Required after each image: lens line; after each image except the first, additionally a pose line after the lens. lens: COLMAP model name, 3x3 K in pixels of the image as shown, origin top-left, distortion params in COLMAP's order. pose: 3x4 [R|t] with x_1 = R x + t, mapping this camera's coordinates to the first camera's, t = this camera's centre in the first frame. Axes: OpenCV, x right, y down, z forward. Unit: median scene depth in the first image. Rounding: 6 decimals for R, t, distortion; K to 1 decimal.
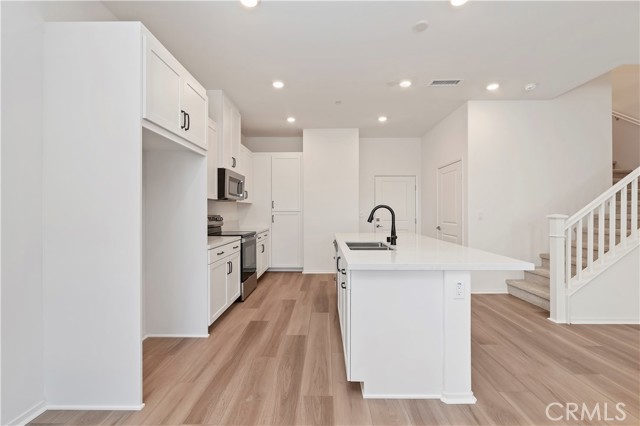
lens RADIAL K [[271.5, 0, 320.0], [0, 271.5, 213.0], [0, 0, 1]] dist [0.002716, 0.000533]
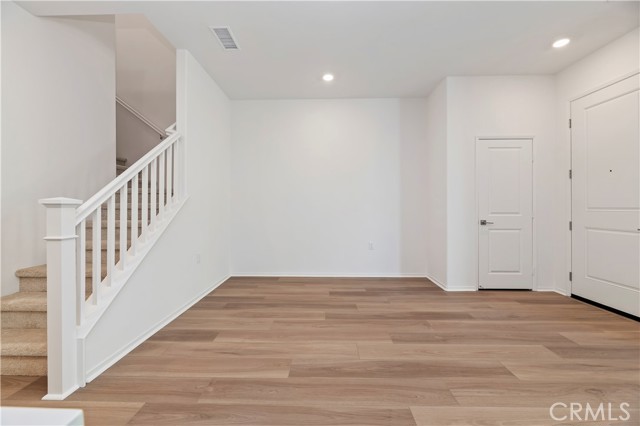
lens RADIAL K [[257.5, 0, 318.8], [0, 257.5, 200.9], [0, 0, 1]] dist [0.000767, 0.000138]
pose [[0.003298, 0.040023, 0.999193, 0.310691], [0.001065, 0.999198, -0.040027, 0.033581], [-0.999994, 0.001196, 0.003252, 0.439144]]
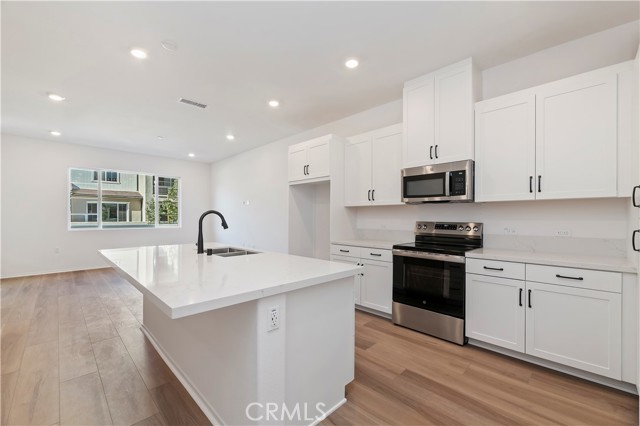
lens RADIAL K [[271.5, 0, 320.0], [0, 271.5, 213.0], [0, 0, 1]] dist [0.002716, 0.000533]
pose [[-0.702005, -0.009966, -0.712102, 0.531451], [-0.002475, 0.999930, -0.011554, -0.009267], [0.712168, -0.006349, -0.701981, 1.598990]]
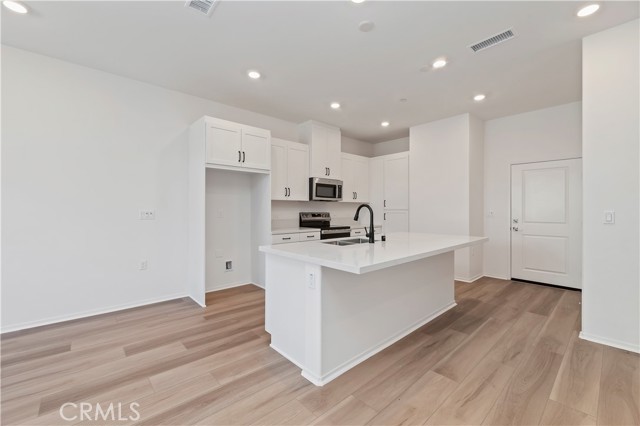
lens RADIAL K [[263.7, 0, 320.0], [0, 263.7, 213.0], [0, 0, 1]] dist [0.000088, -0.000013]
pose [[0.683313, 0.012745, -0.730014, 0.704712], [-0.006953, 0.999916, 0.010949, -0.003751], [0.730092, -0.002406, 0.683344, 0.148918]]
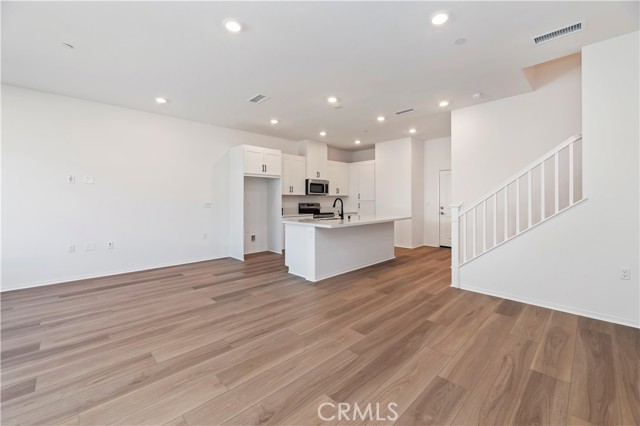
lens RADIAL K [[257.5, 0, 318.8], [0, 257.5, 200.9], [0, 0, 1]] dist [0.000767, 0.000138]
pose [[0.704292, 0.001472, -0.709909, 1.156812], [-0.002573, 0.999997, -0.000479, -0.006709], [0.709906, 0.002164, 0.704293, -0.293660]]
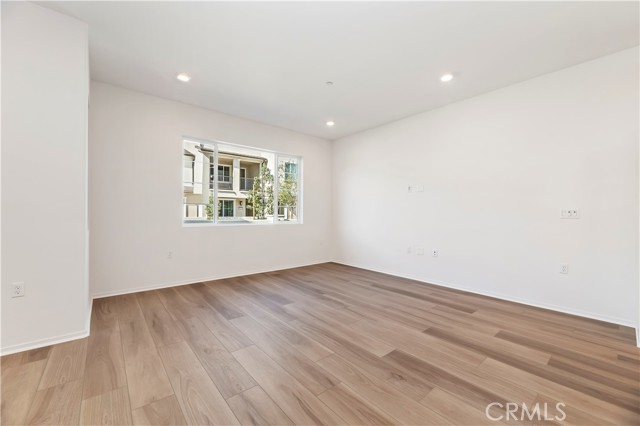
lens RADIAL K [[254.4, 0, 320.0], [0, 254.4, 213.0], [0, 0, 1]] dist [0.000886, 0.000057]
pose [[-0.749621, 0.000328, -0.661868, 0.735262], [-0.001395, 0.999997, 0.002076, 0.019382], [0.661866, 0.002480, -0.749618, 0.459142]]
